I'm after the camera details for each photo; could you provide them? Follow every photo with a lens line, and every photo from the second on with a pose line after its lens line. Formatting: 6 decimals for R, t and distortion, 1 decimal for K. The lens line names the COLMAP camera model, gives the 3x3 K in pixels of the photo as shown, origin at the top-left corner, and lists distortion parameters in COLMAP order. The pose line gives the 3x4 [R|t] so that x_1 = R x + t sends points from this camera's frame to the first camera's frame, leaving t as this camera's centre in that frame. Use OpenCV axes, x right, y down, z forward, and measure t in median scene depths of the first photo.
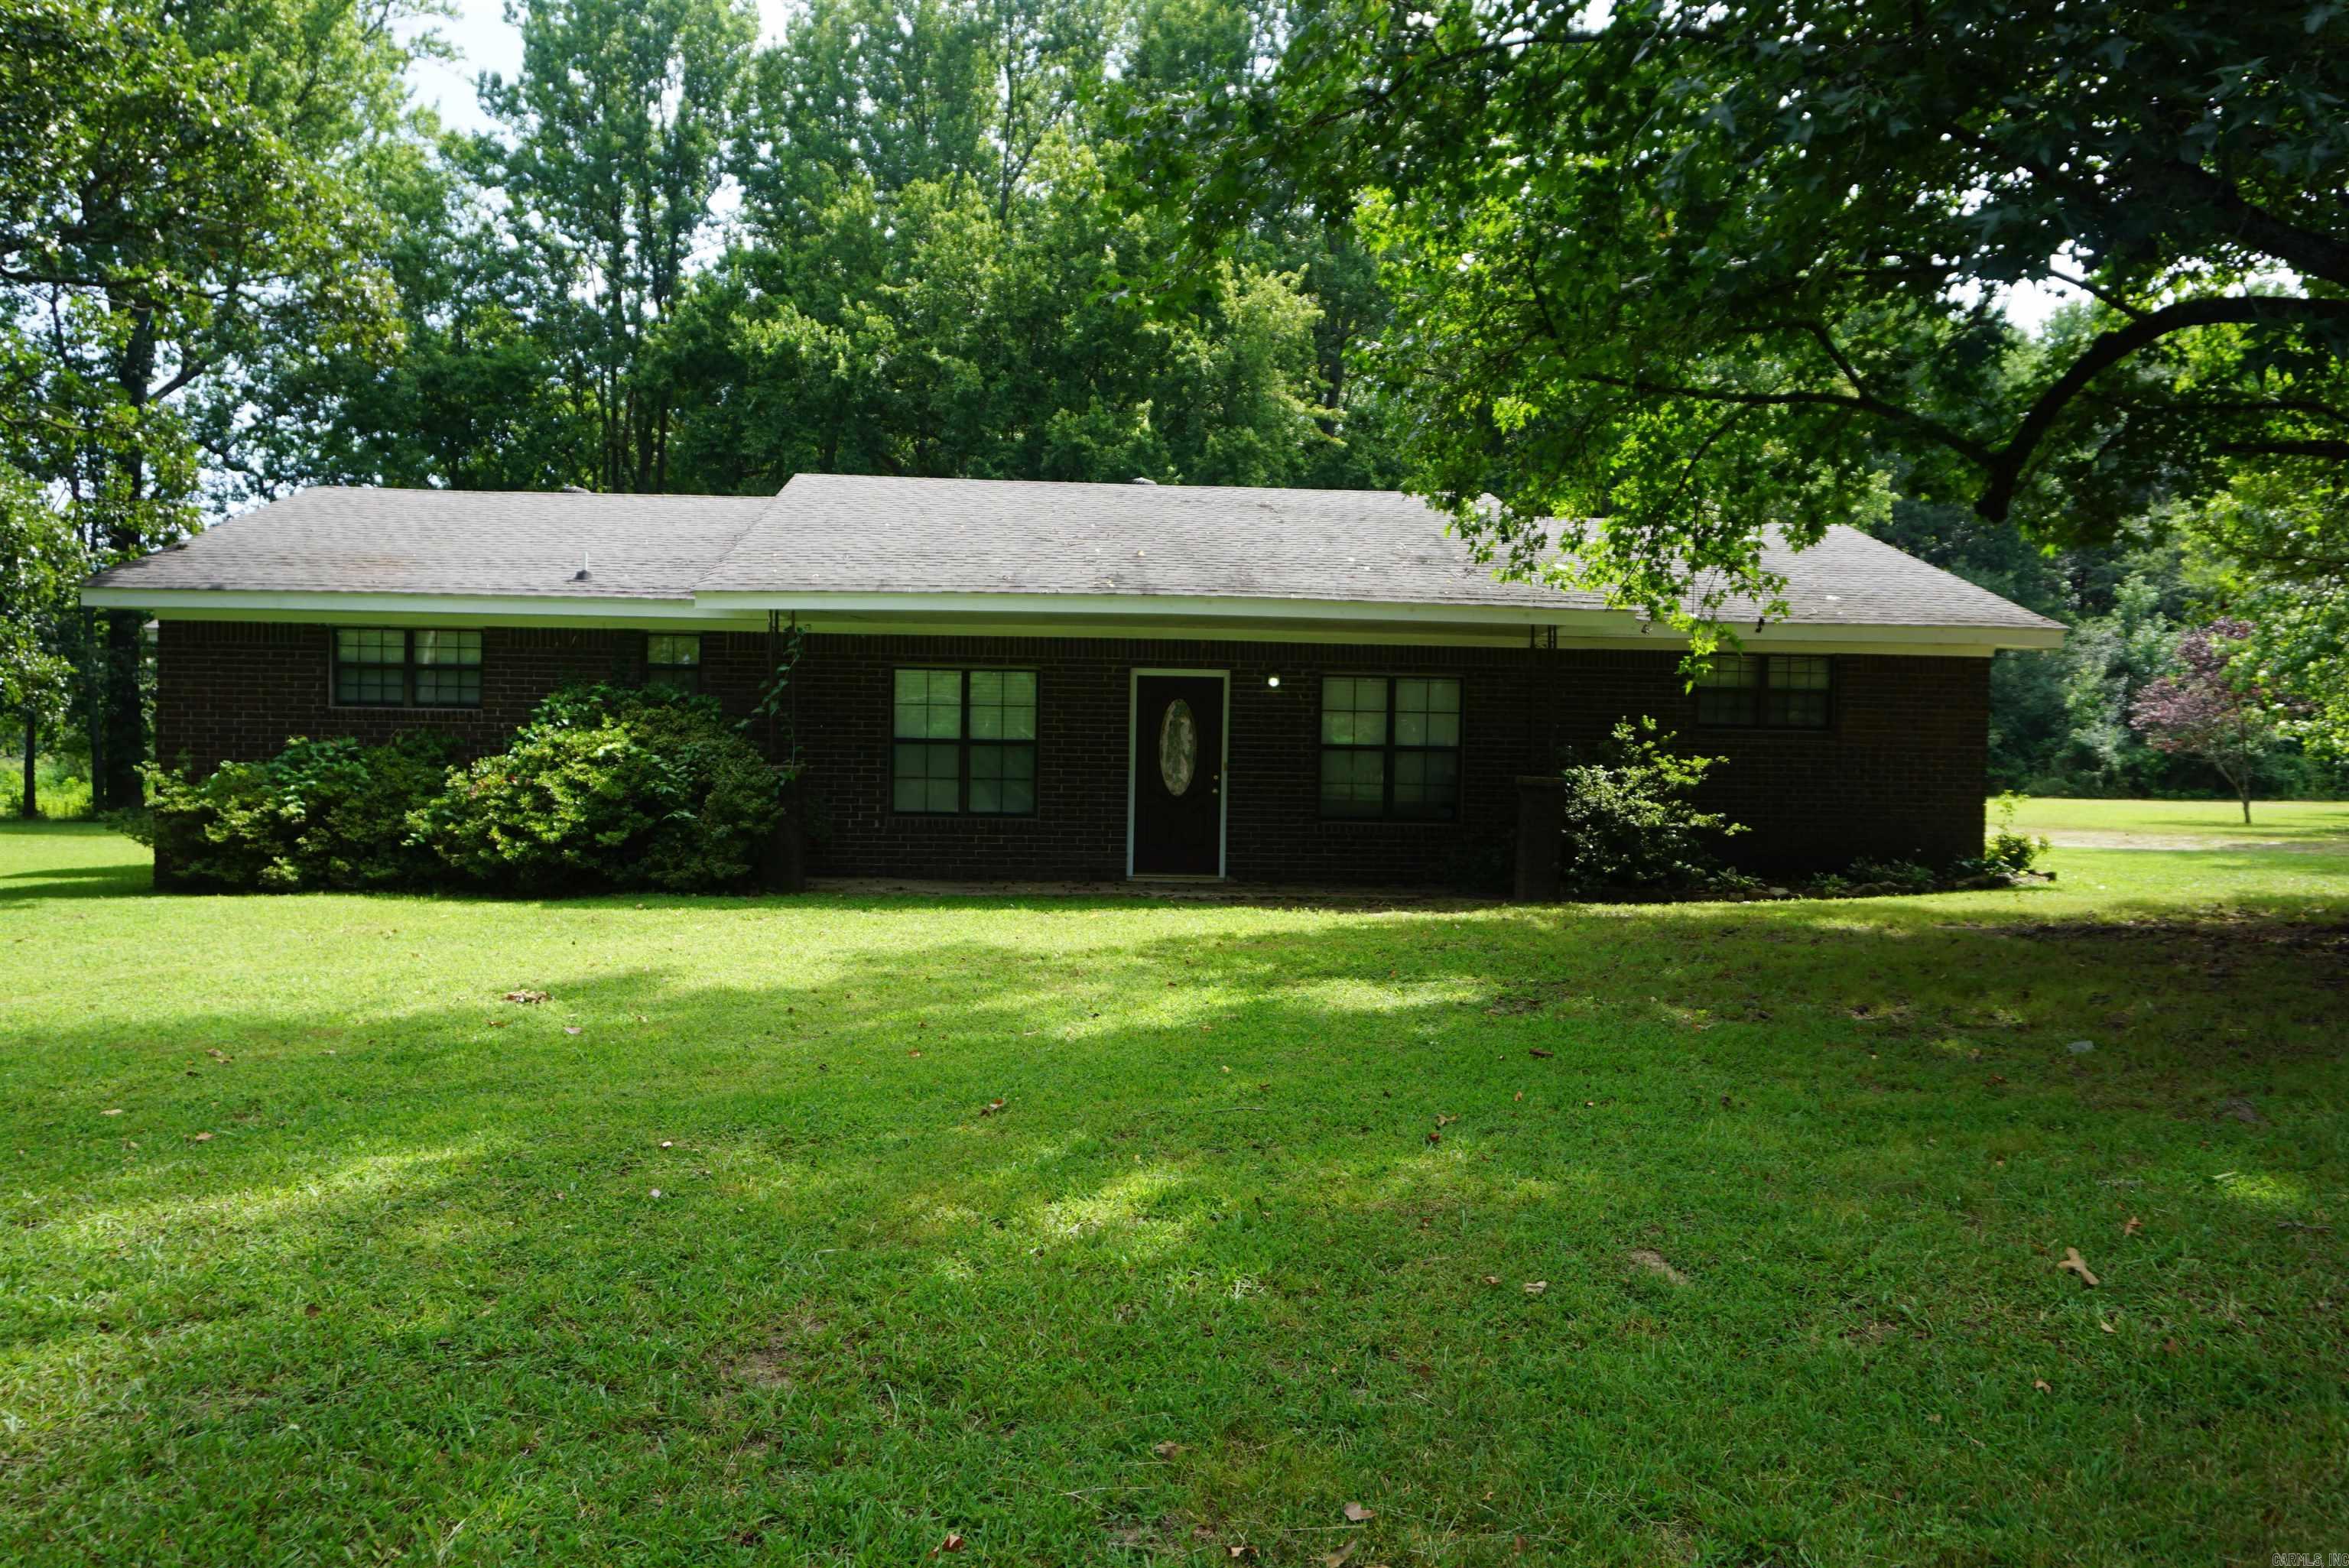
lens RADIAL K [[1693.4, 0, 1174.6], [0, 1693.4, 779.9], [0, 0, 1]] dist [-0.000560, -0.000045]
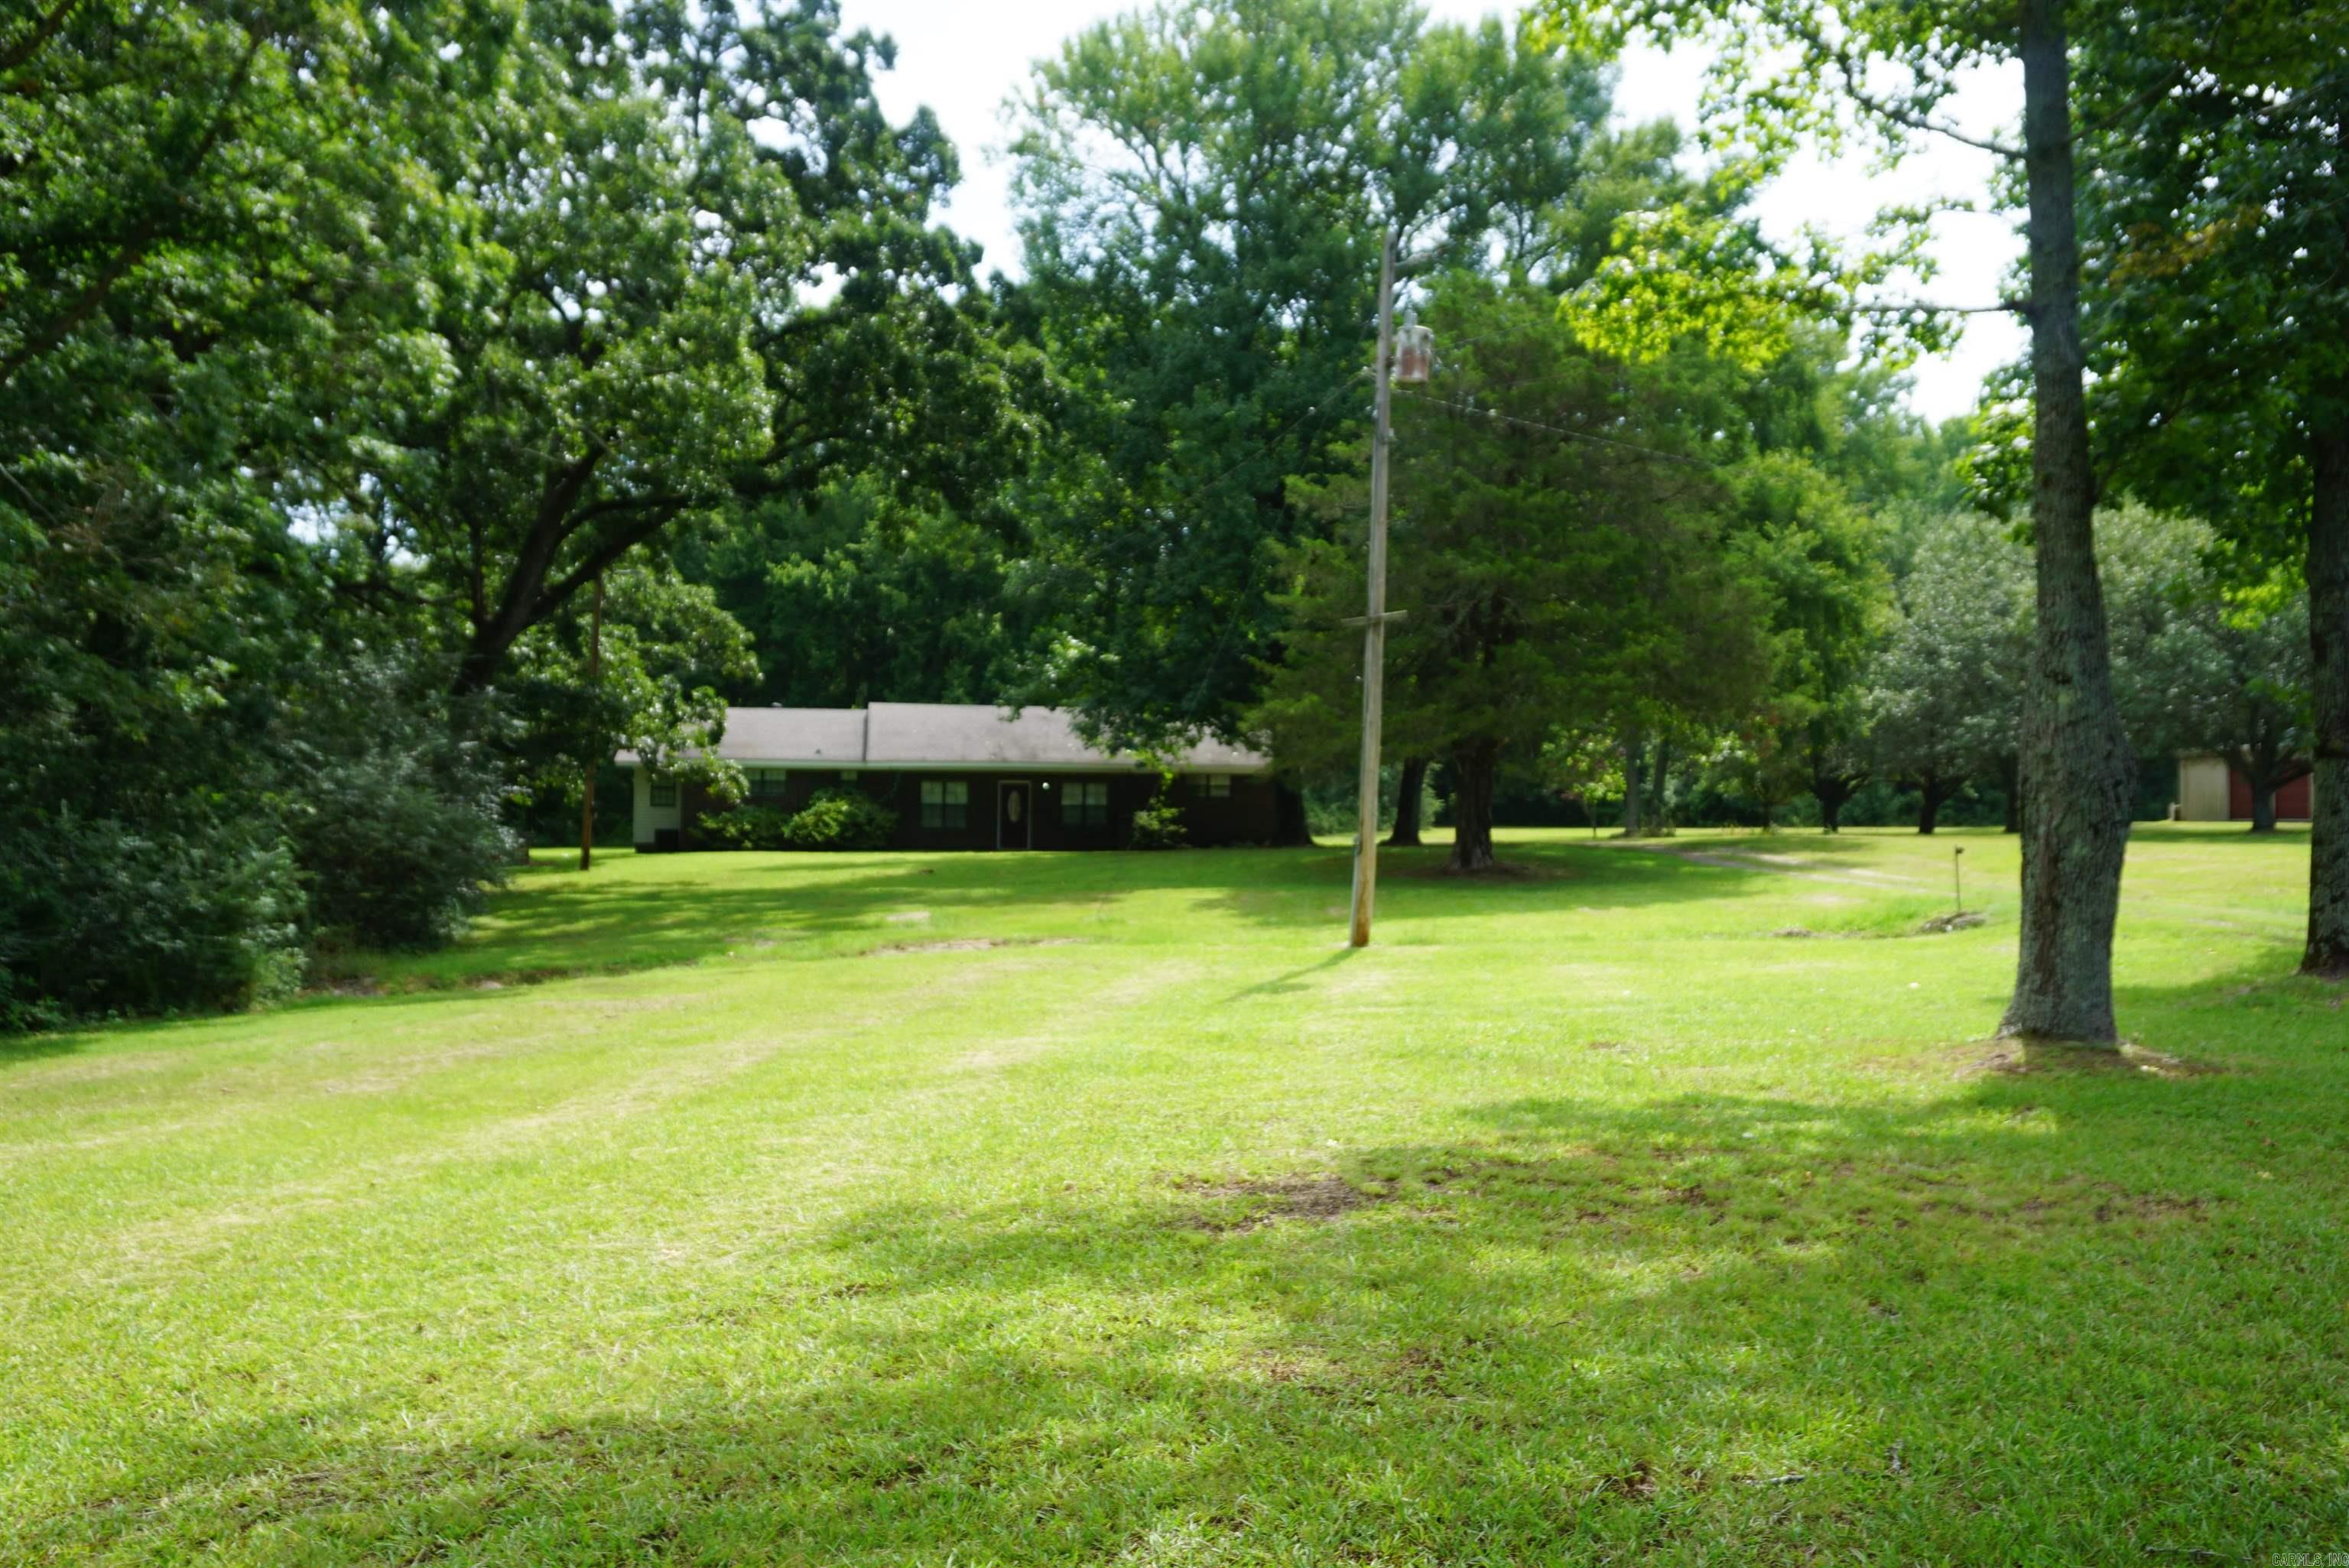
lens RADIAL K [[1942.6, 0, 1173.3], [0, 1942.6, 788.0], [0, 0, 1]] dist [-0.023332, 0.017351]
pose [[0.997085, -0.004965, 0.076133, 0.024928], [0.006643, 0.999740, -0.021797, 0.026678], [-0.076005, 0.022239, 0.996859, -2.601612]]
